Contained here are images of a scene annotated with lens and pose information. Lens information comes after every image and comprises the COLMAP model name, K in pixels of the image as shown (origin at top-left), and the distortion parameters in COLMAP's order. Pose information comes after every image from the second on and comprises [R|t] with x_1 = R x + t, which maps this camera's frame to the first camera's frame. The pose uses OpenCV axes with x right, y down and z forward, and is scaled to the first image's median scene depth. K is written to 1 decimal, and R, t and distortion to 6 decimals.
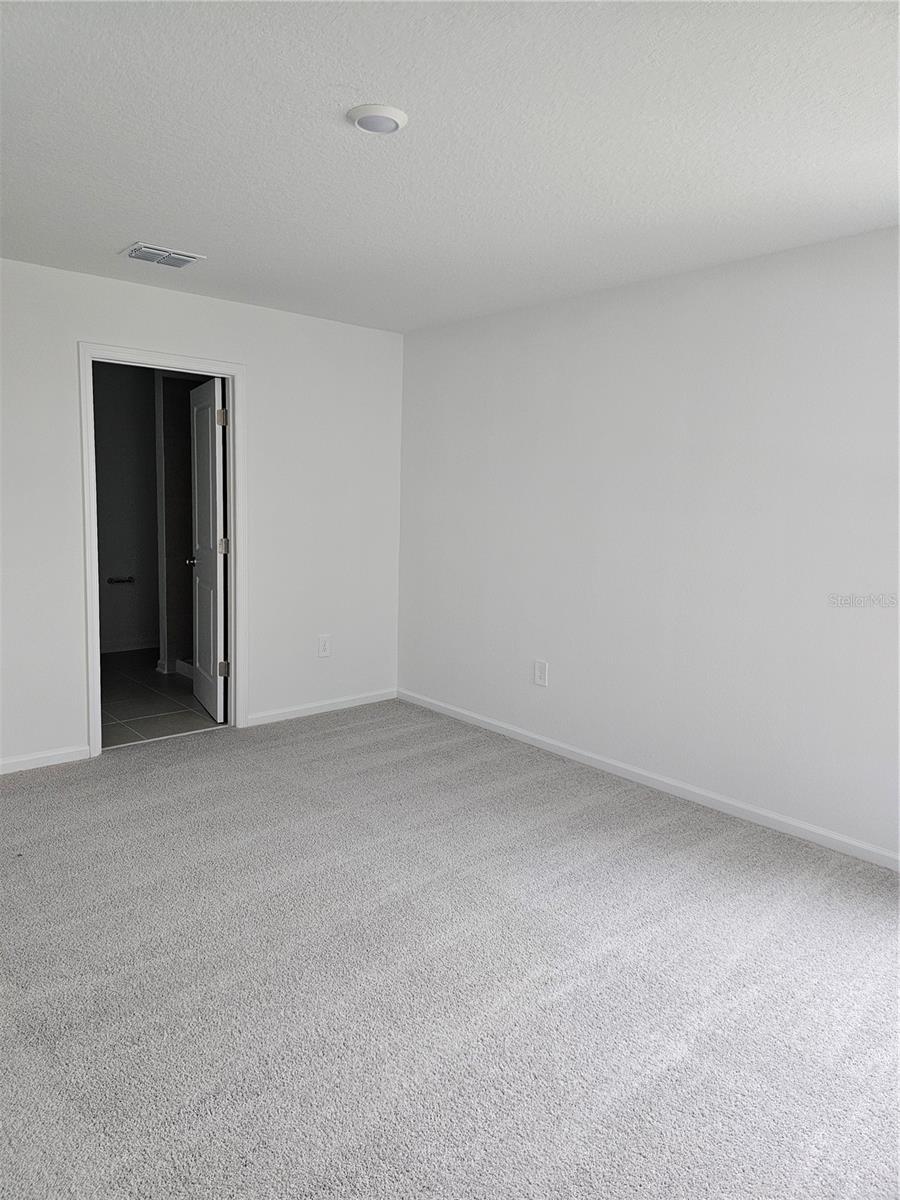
lens RADIAL K [[810.9, 0, 443.3], [0, 810.9, 585.9], [0, 0, 1]] dist [0.099392, -0.097466]
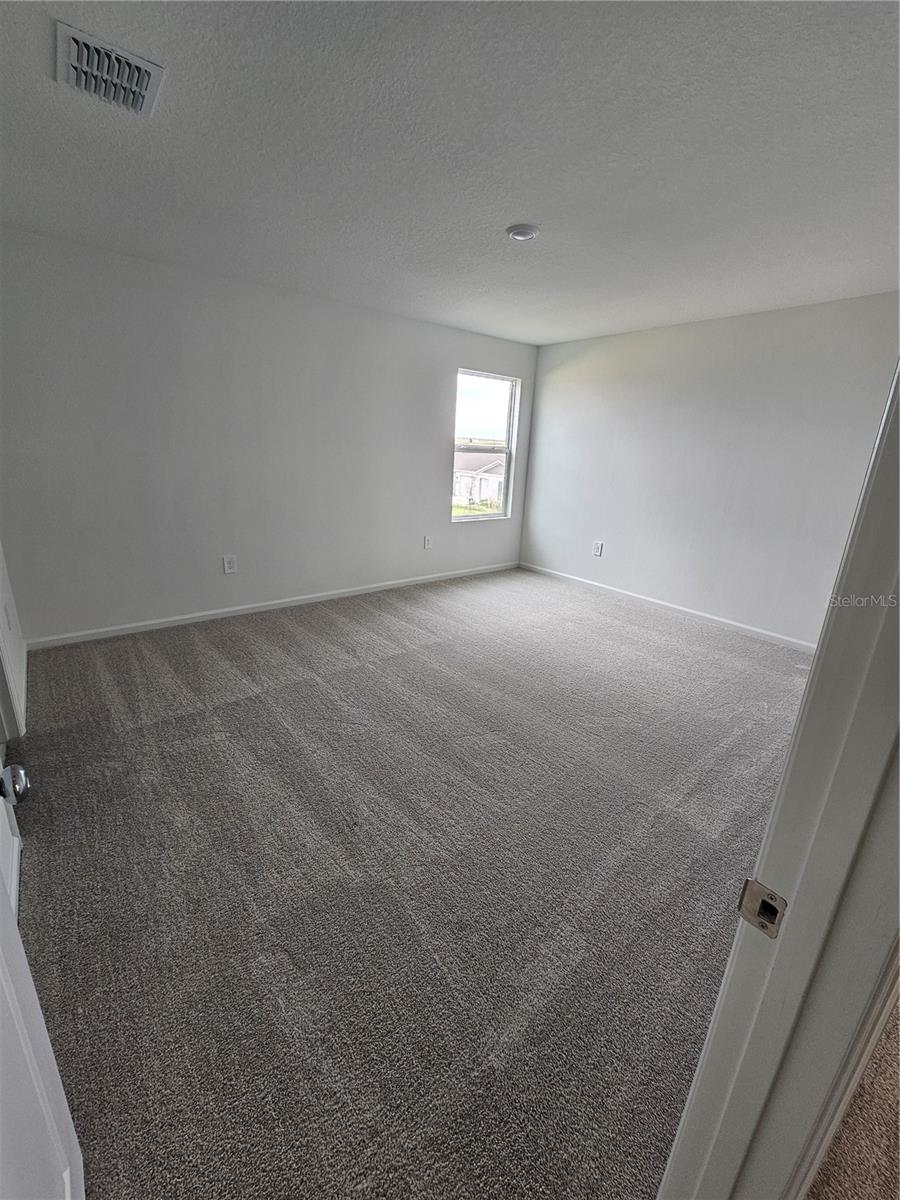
lens RADIAL K [[490.1, 0, 443.0], [0, 490.1, 601.3], [0, 0, 1]] dist [0.000556, 0.000008]
pose [[0.044292, -0.331218, 0.942514, -0.824884], [0.078121, 0.941699, 0.327260, -0.100335], [-0.995959, 0.059135, 0.067585, 0.692255]]
